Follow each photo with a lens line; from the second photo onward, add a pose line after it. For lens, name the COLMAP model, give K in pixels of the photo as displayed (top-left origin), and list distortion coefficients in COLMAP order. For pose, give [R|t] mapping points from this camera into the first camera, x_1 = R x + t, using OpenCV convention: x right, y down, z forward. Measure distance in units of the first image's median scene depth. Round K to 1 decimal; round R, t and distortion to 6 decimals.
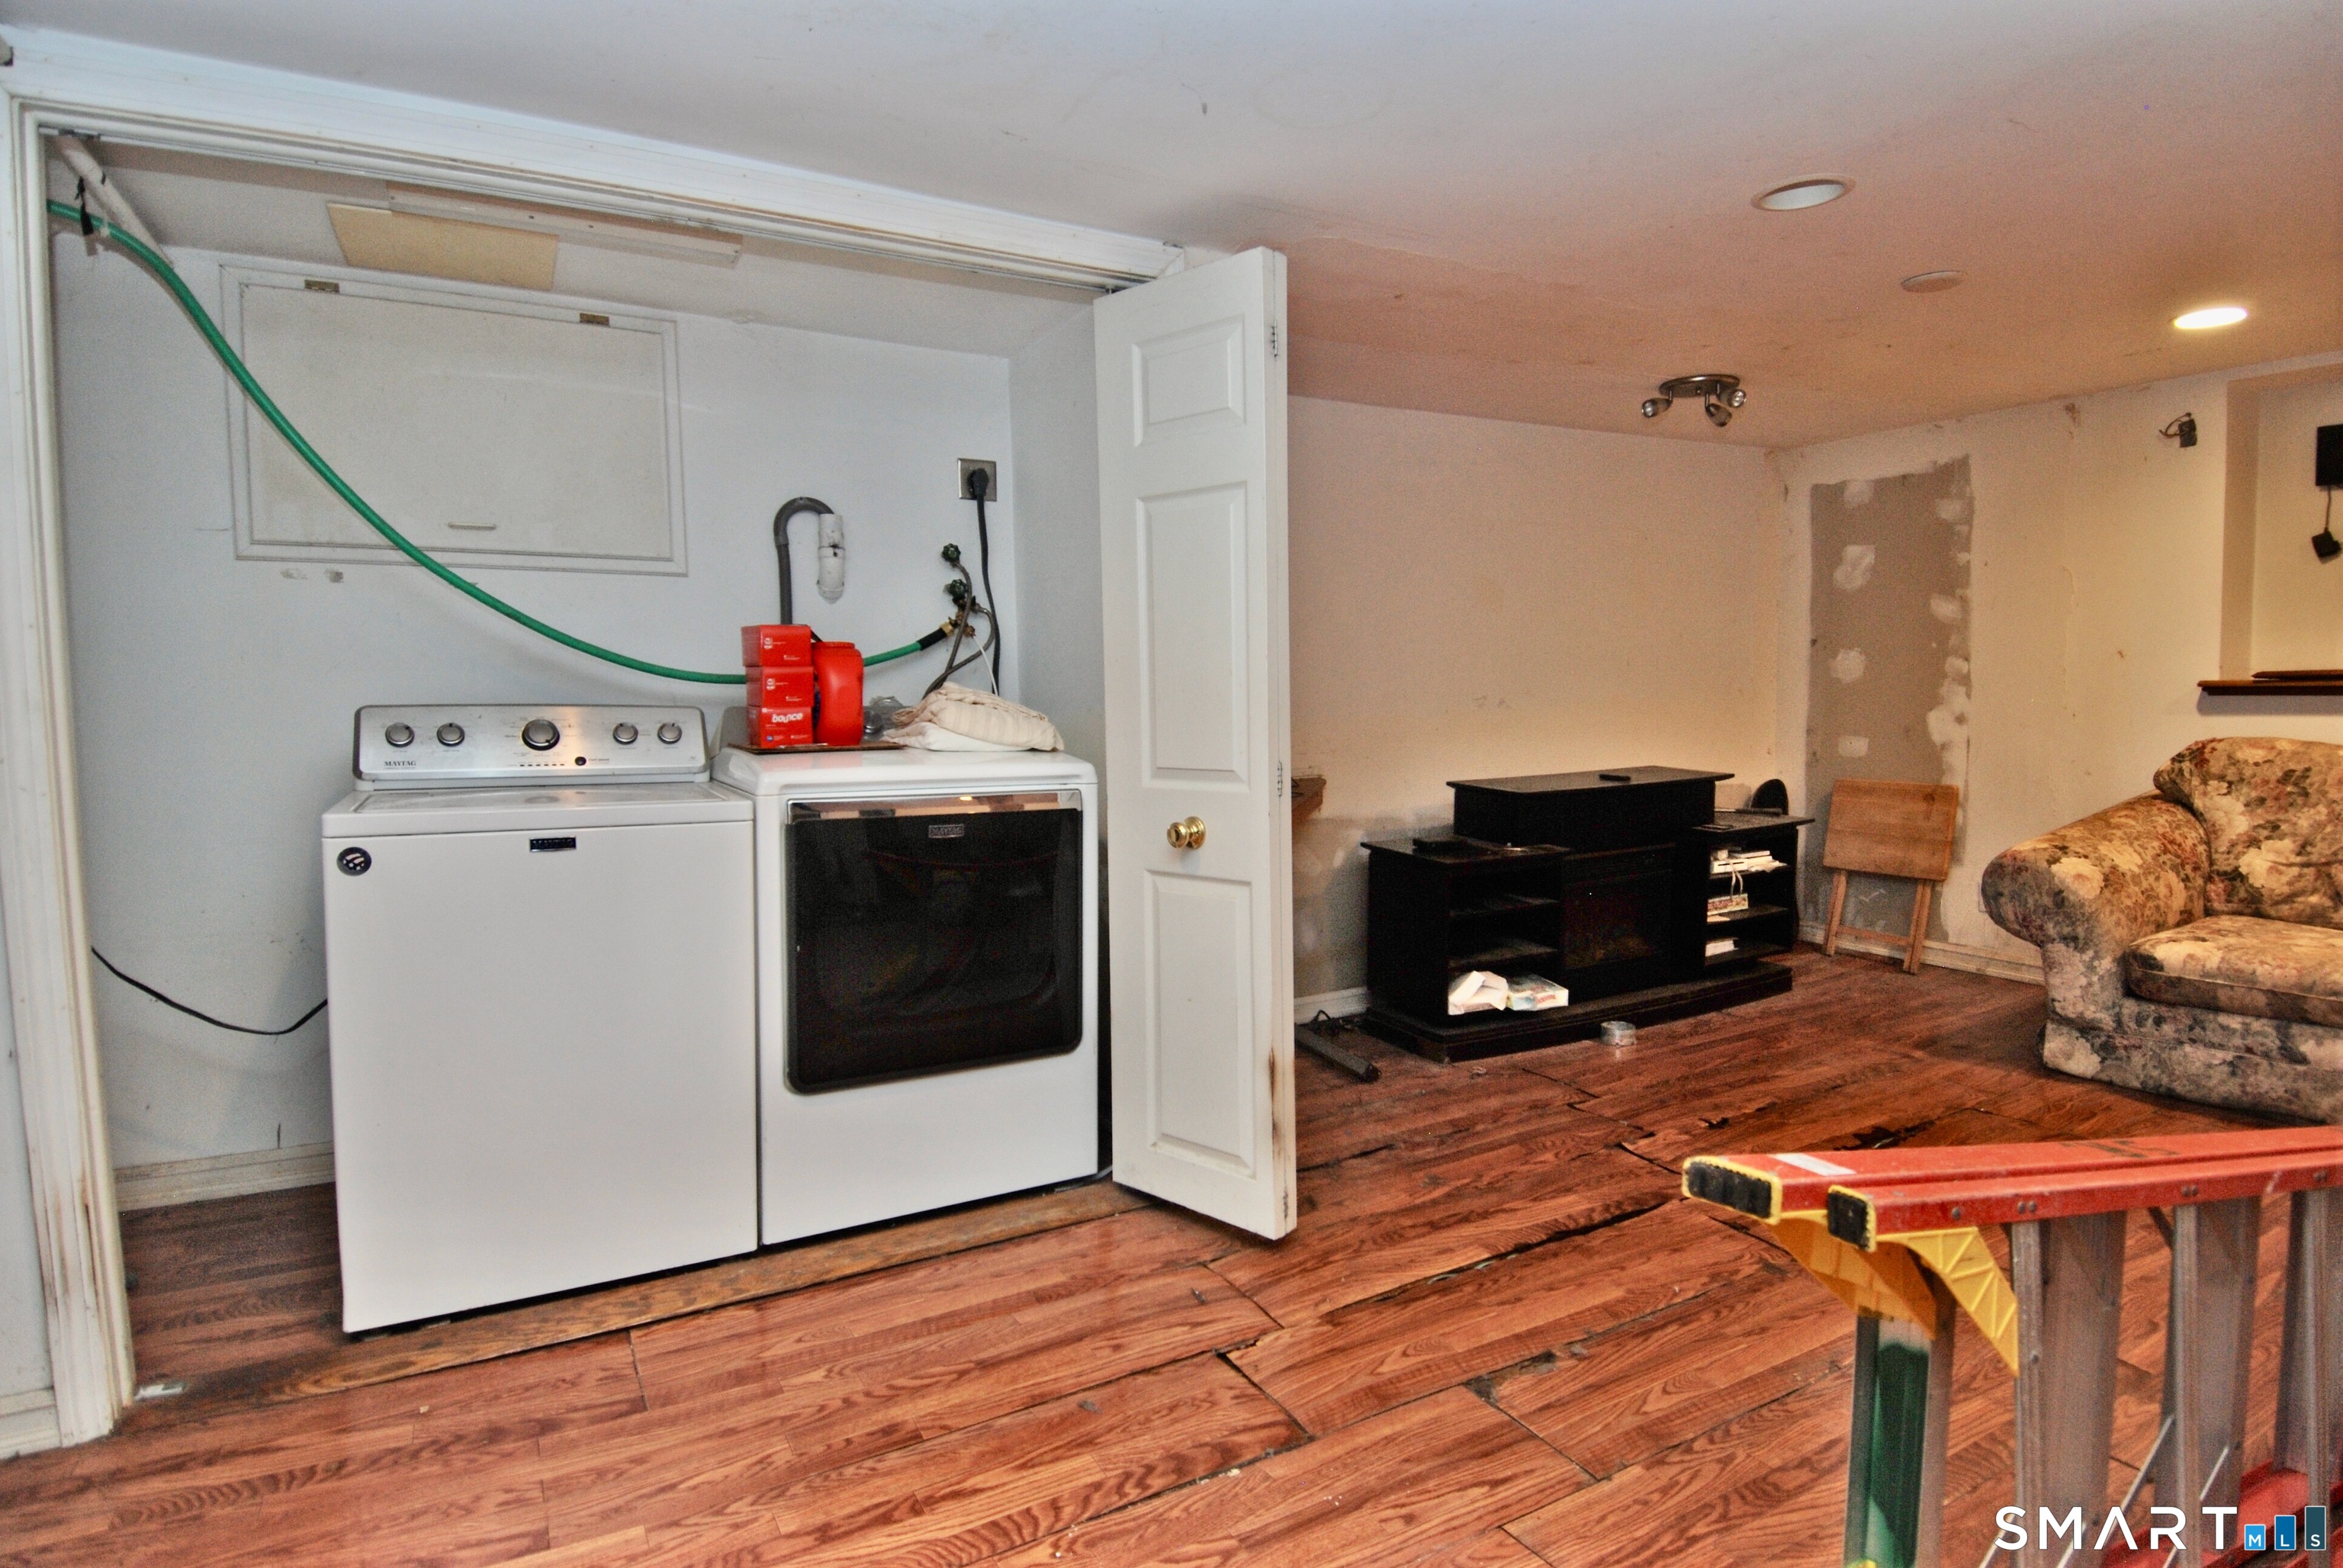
lens RADIAL K [[1228.8, 0, 1171.5], [0, 1228.8, 784.0], [0, 0, 1]] dist [0.000388, -0.019111]
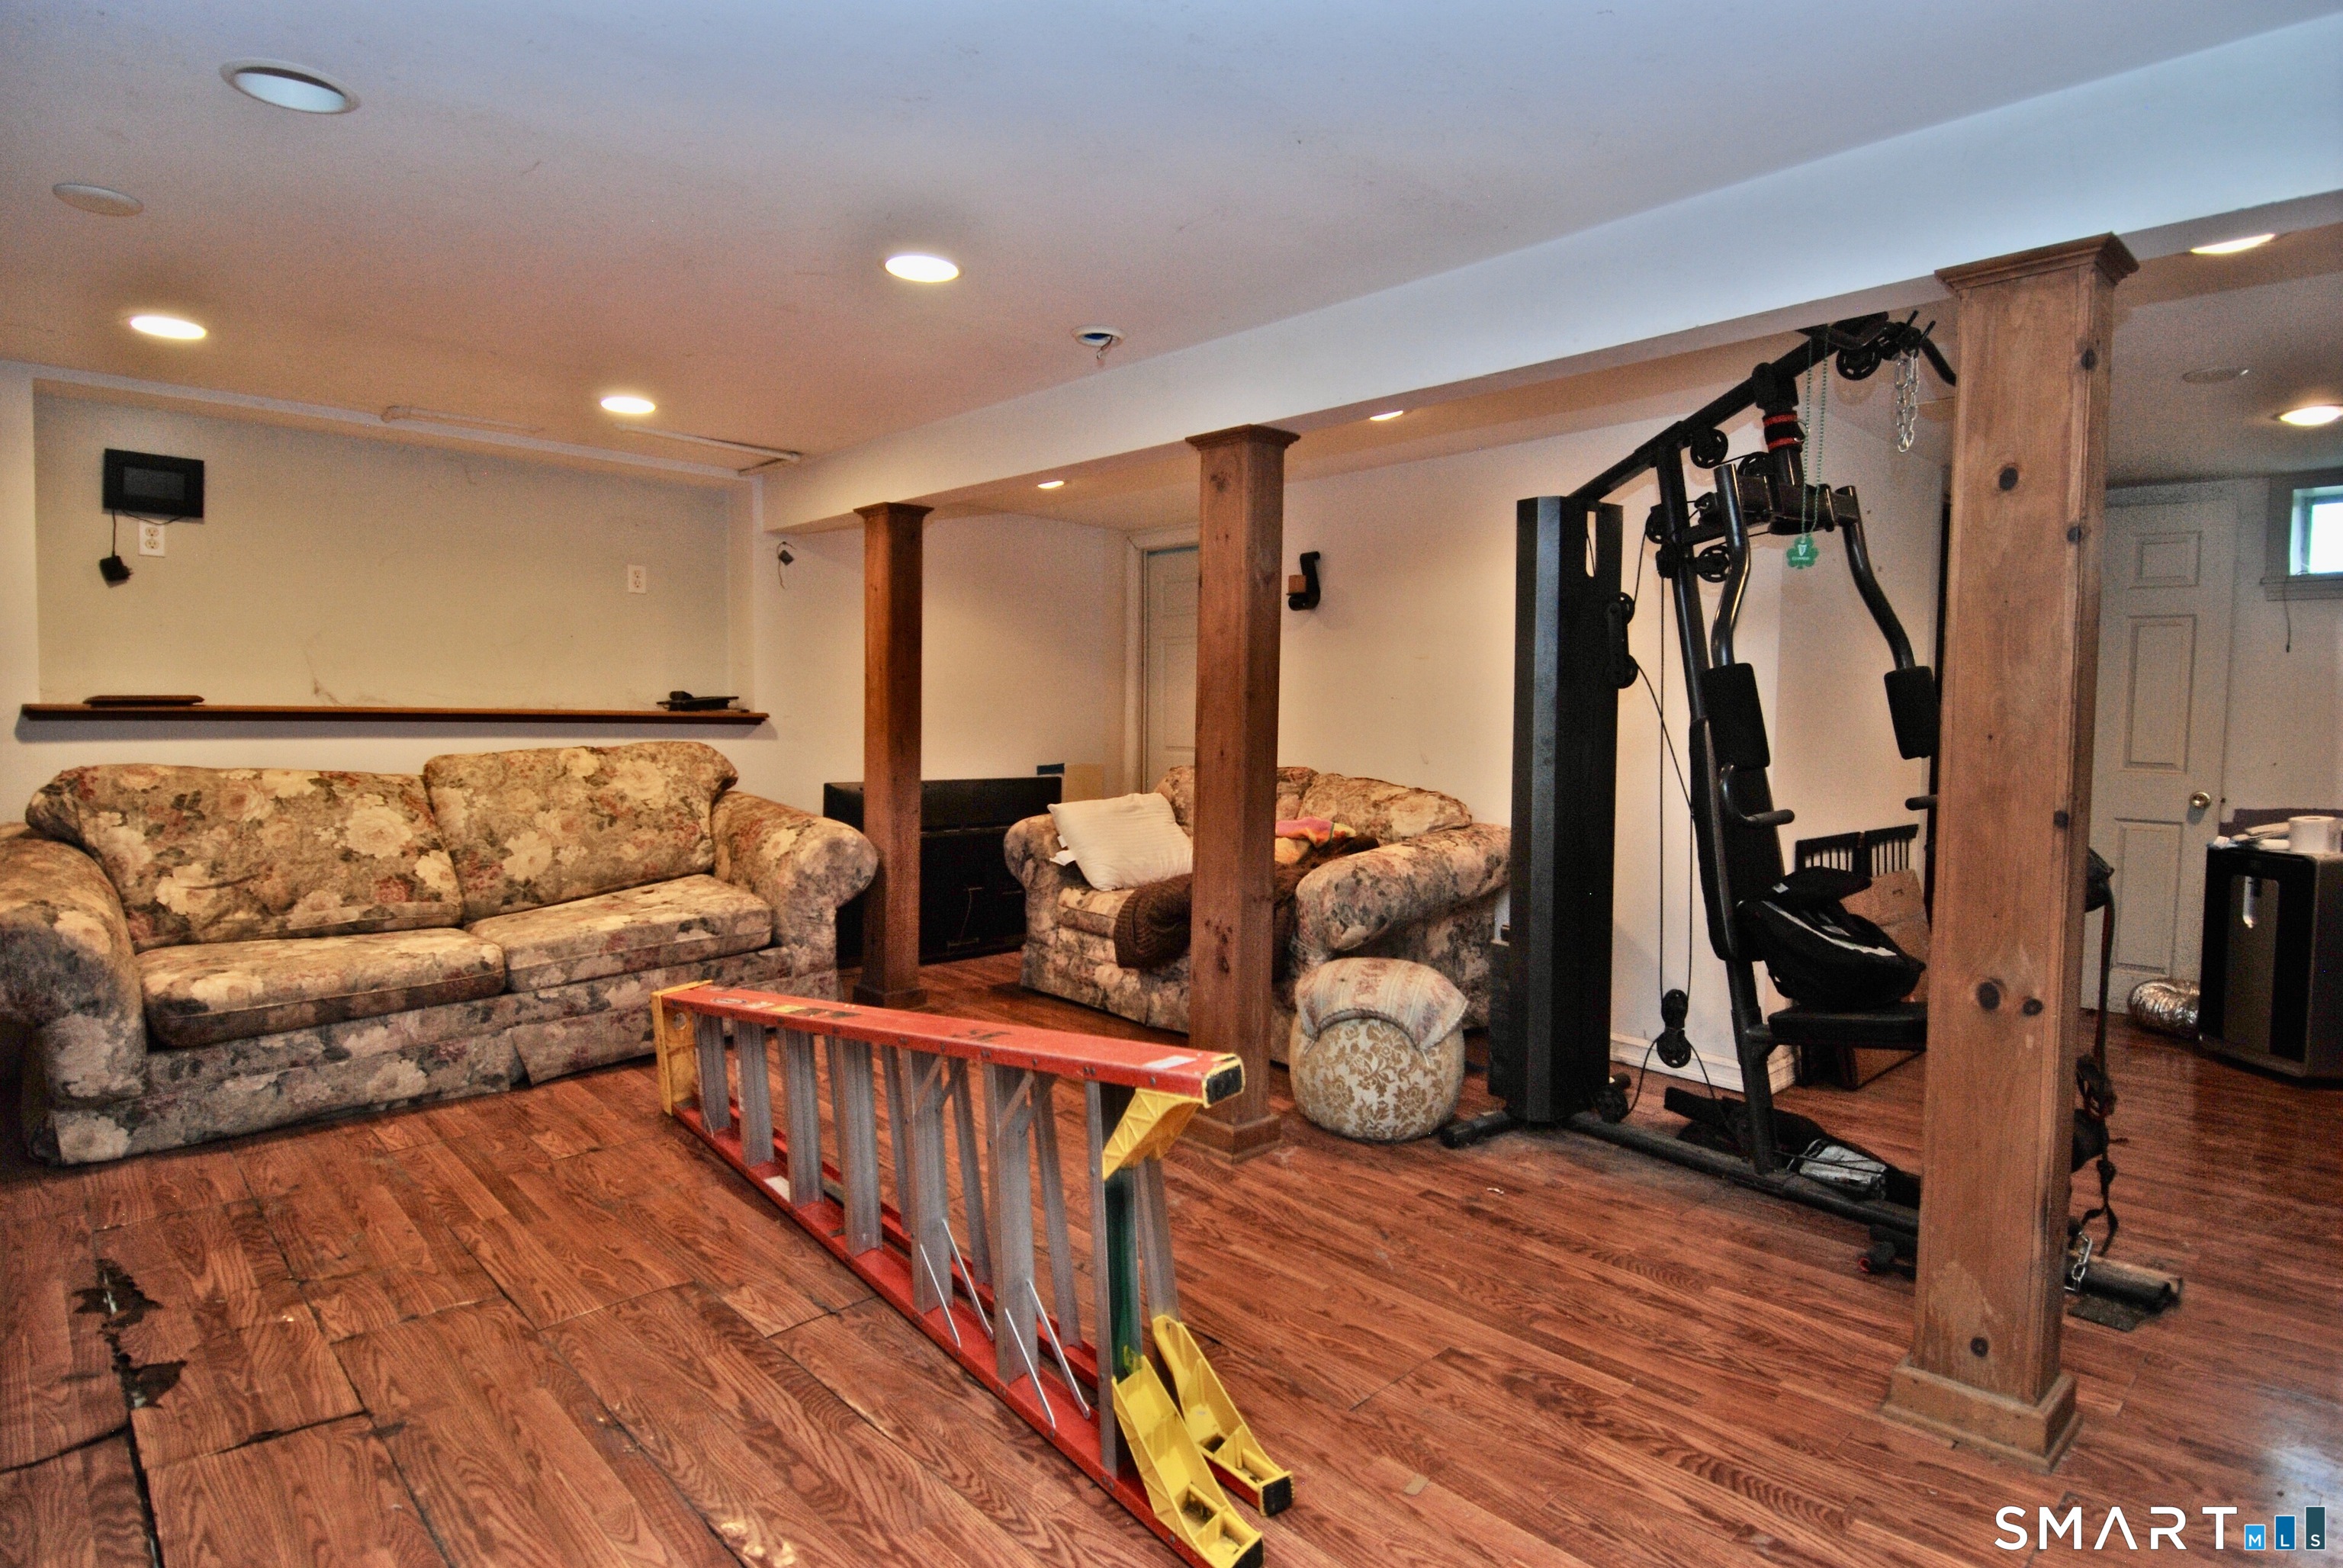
lens RADIAL K [[1228.8, 0, 1171.5], [0, 1228.8, 784.0], [0, 0, 1]] dist [0.000388, -0.019111]
pose [[-0.257467, -0.041462, 0.965397, -0.270344], [0.063309, 0.996209, 0.059669, -0.029654], [-0.964211, 0.076481, -0.253866, 0.476110]]
